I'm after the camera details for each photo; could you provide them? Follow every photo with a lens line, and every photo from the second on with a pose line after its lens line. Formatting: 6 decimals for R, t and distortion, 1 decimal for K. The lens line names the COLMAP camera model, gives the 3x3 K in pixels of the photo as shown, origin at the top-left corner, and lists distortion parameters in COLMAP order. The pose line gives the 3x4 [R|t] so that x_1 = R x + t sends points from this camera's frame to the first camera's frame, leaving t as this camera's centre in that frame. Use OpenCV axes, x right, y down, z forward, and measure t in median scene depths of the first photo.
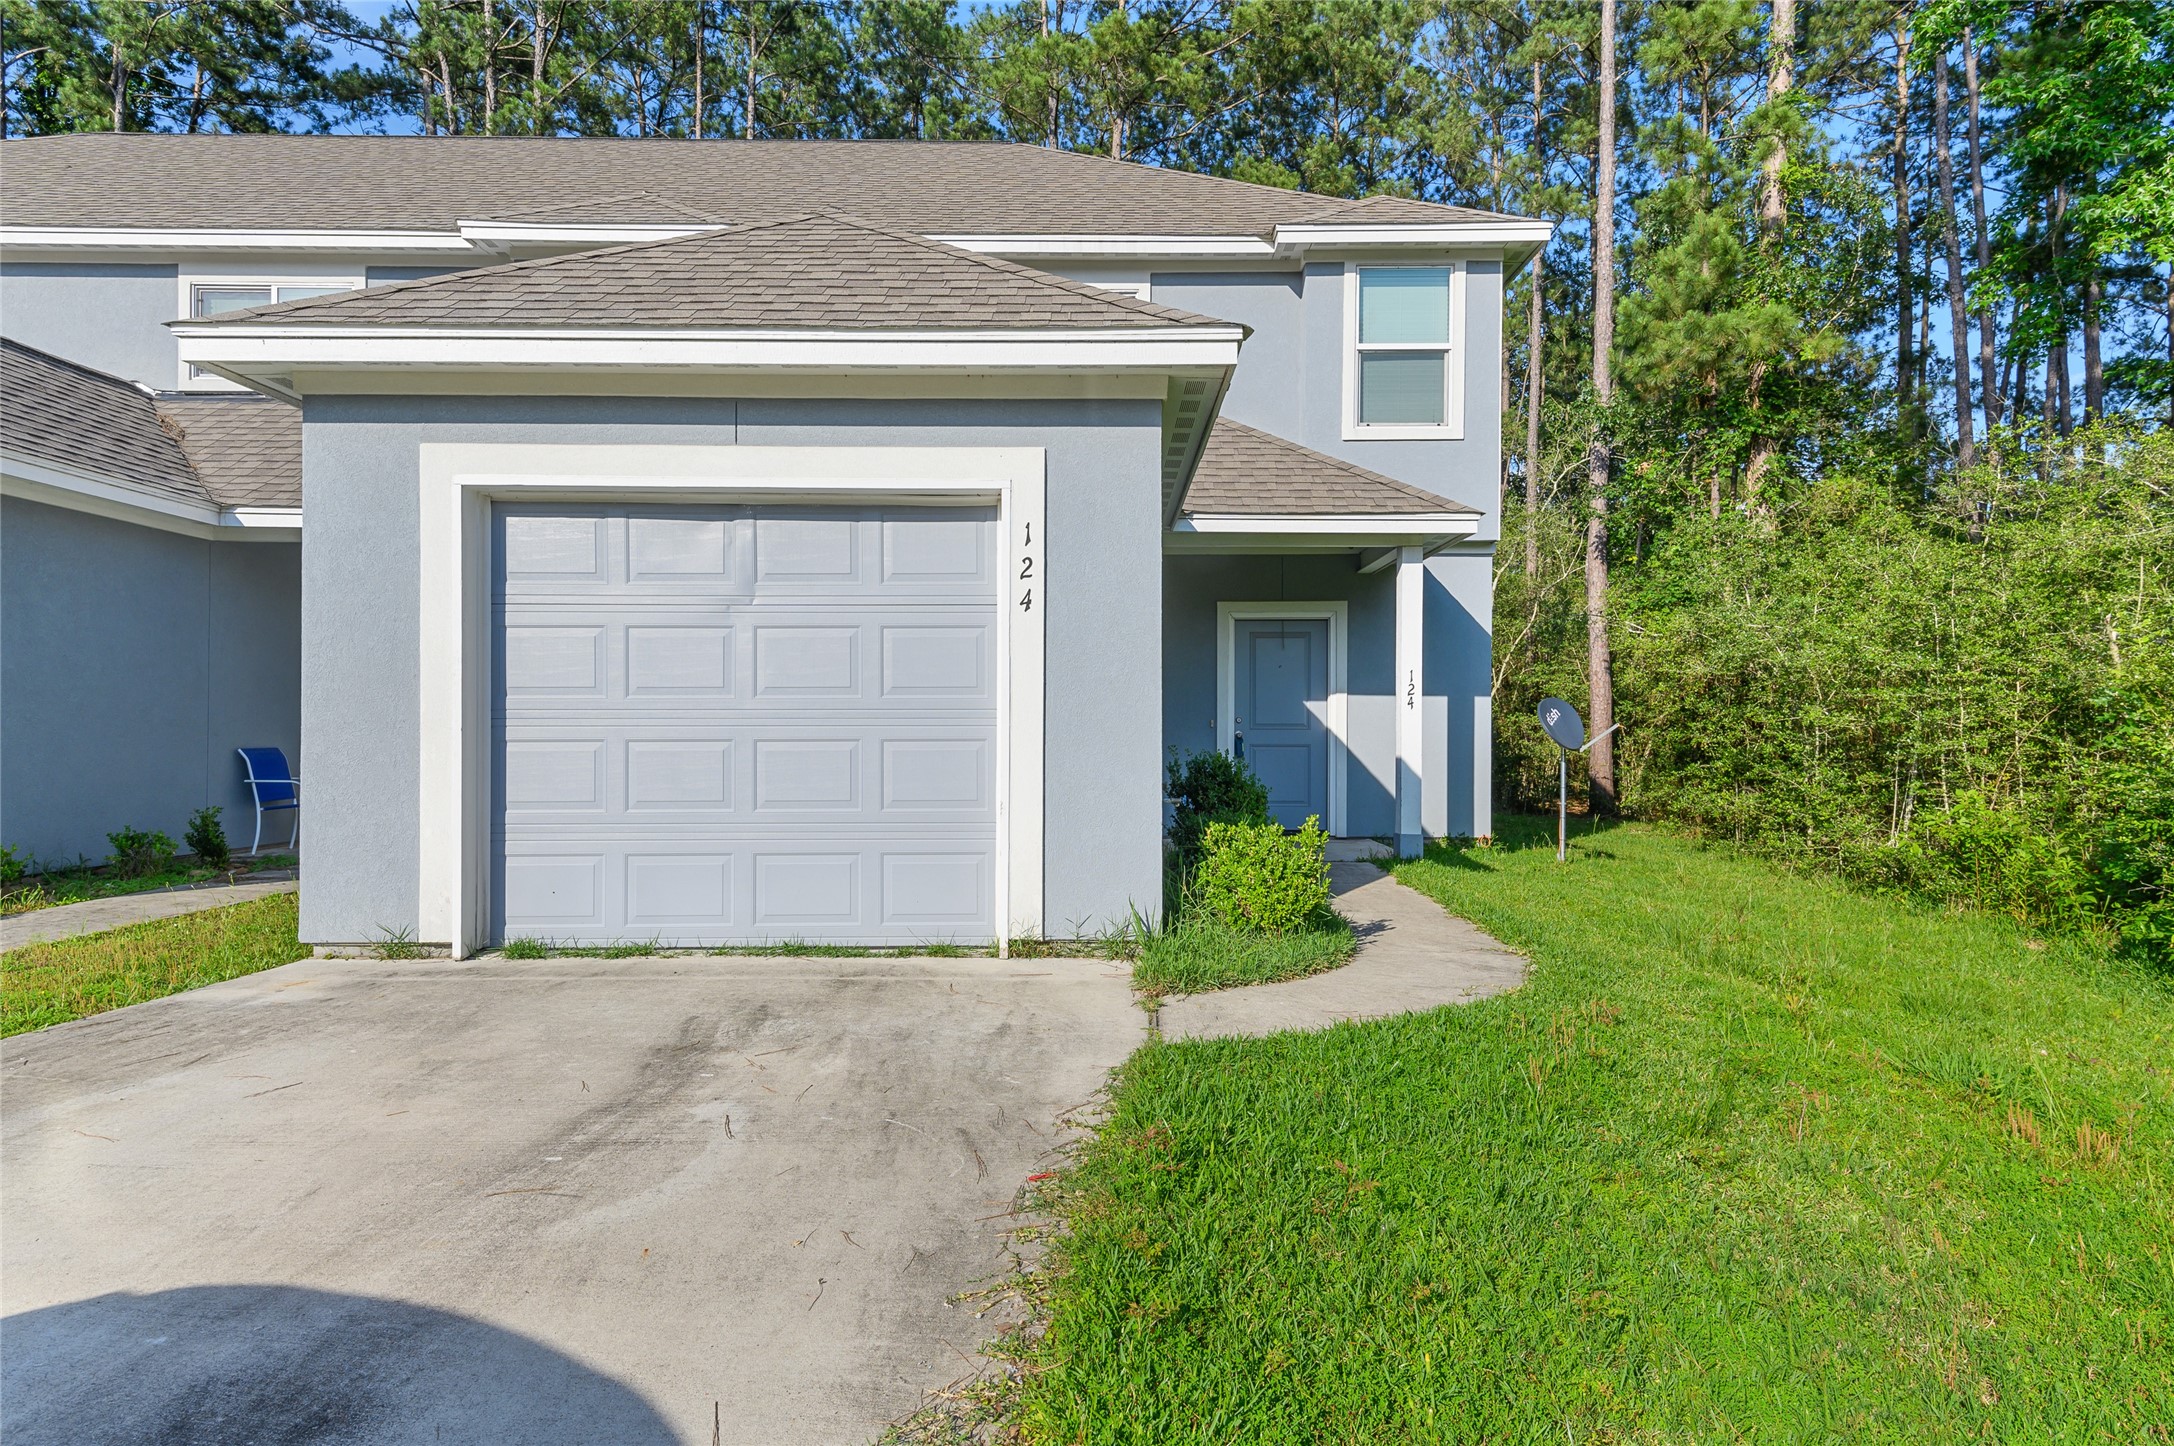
lens RADIAL K [[1255.4, 0, 1076.8], [0, 1255.4, 727.1], [0, 0, 1]] dist [0.031581, -0.001343]
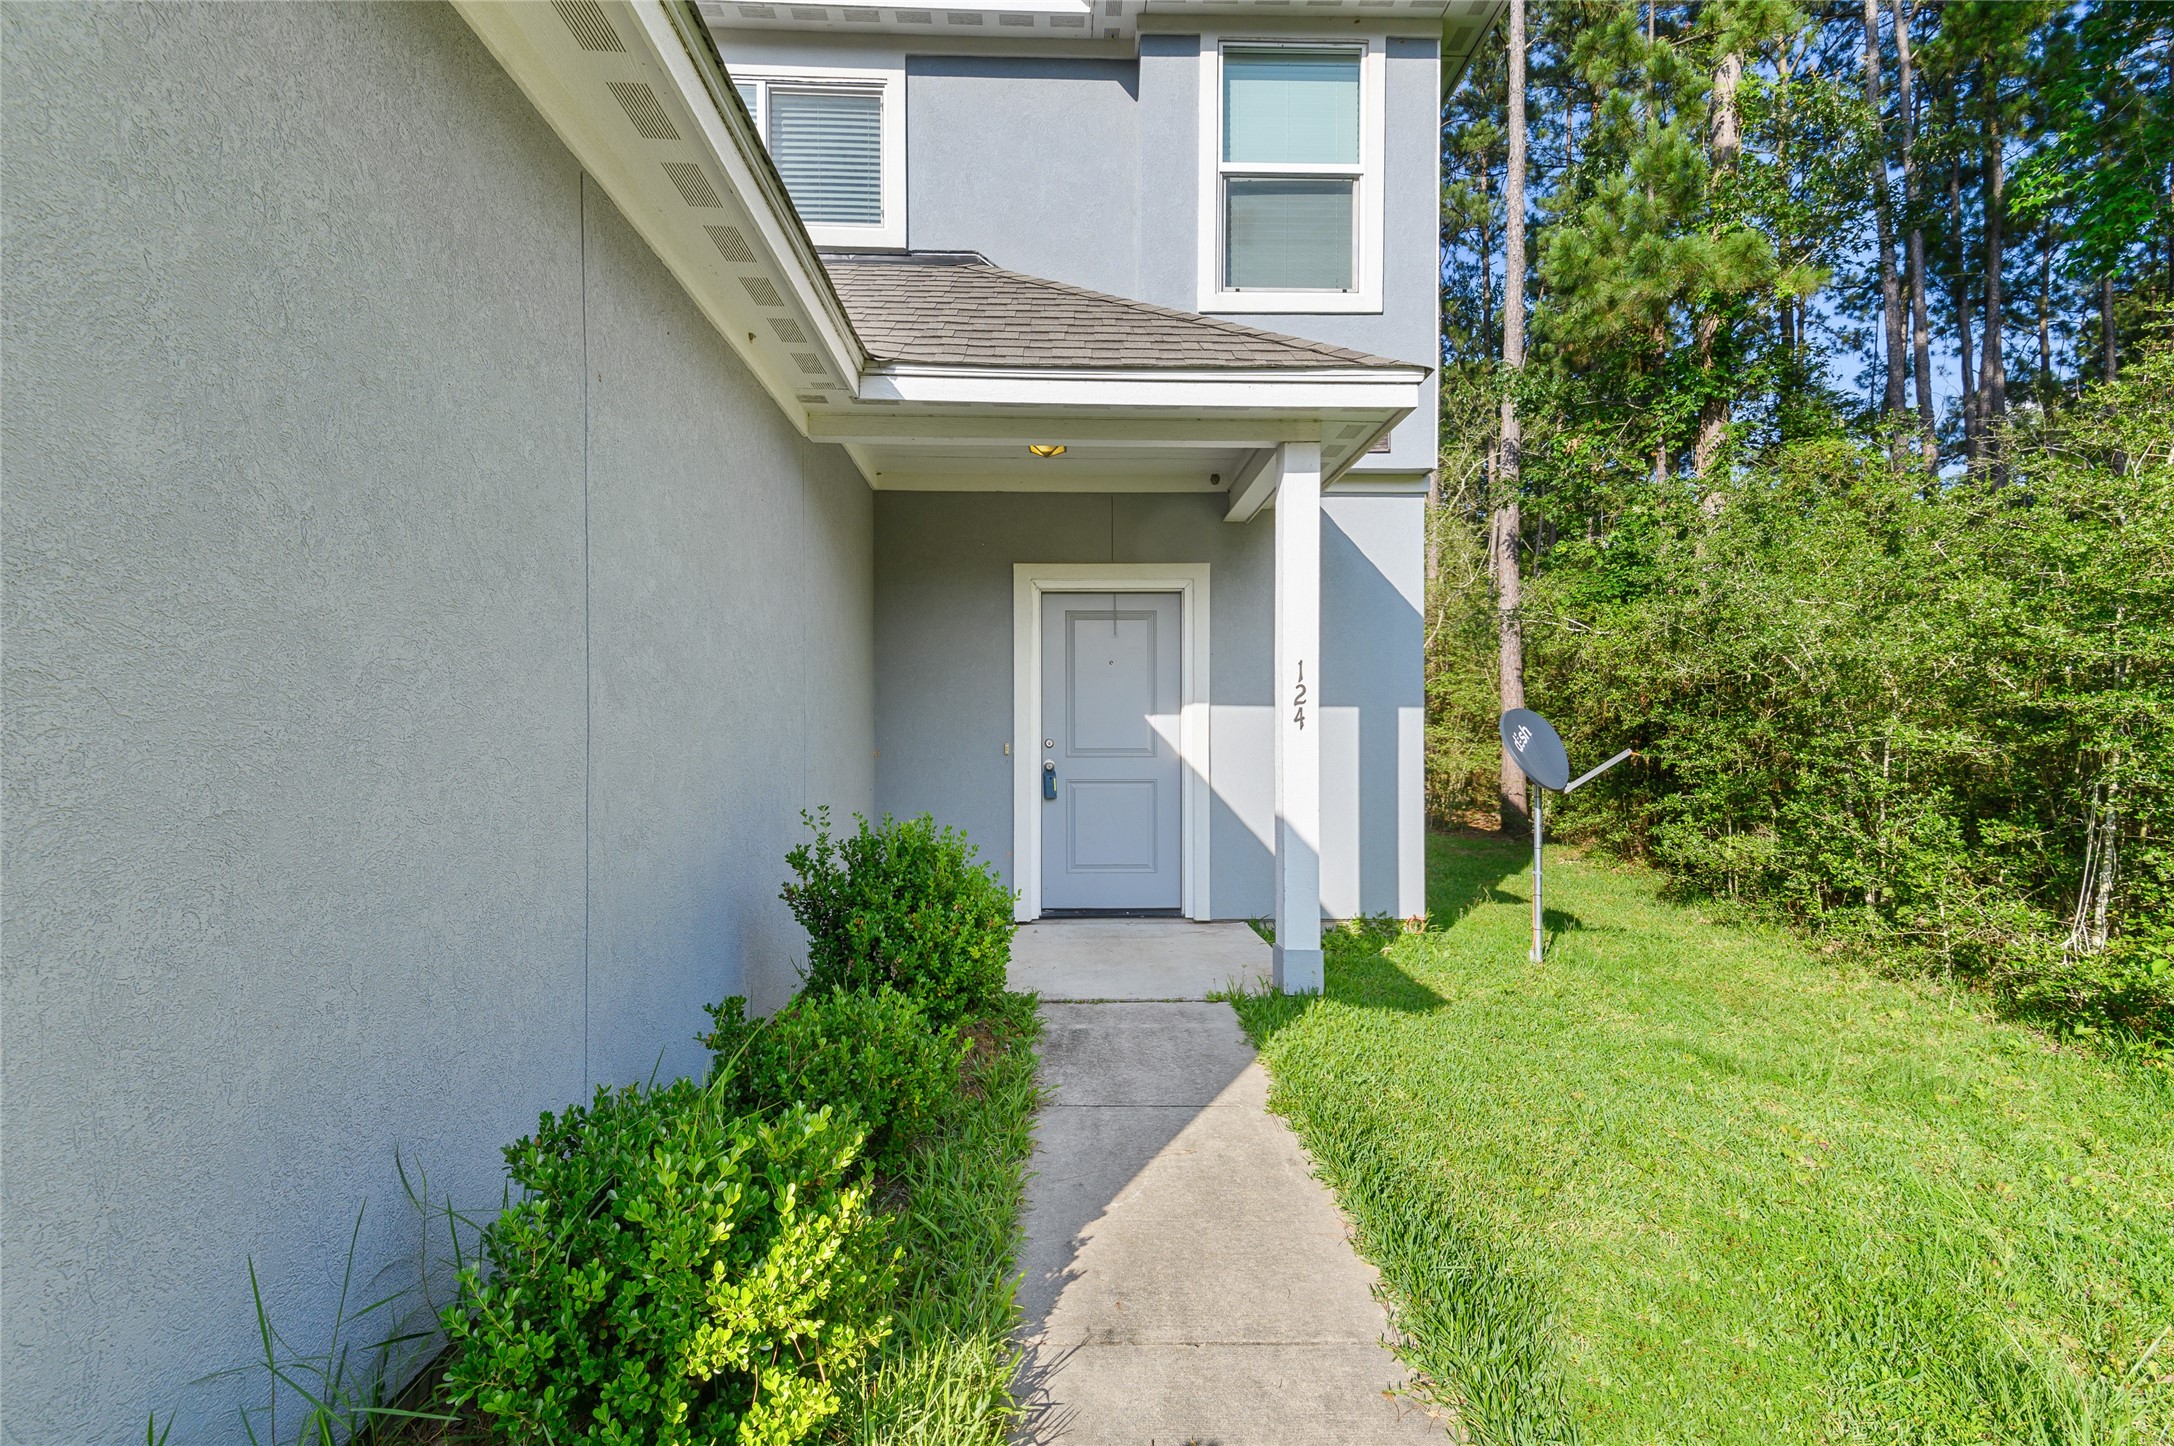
lens RADIAL K [[977.1, 0, 1101.4], [0, 977.1, 722.8], [0, 0, 1]] dist [0.043033, -0.011281]
pose [[0.999076, -0.002406, 0.042921, 0.135900], [0.002830, 0.999948, -0.009819, -0.011374], [-0.042895, 0.009931, 0.999030, 0.487036]]
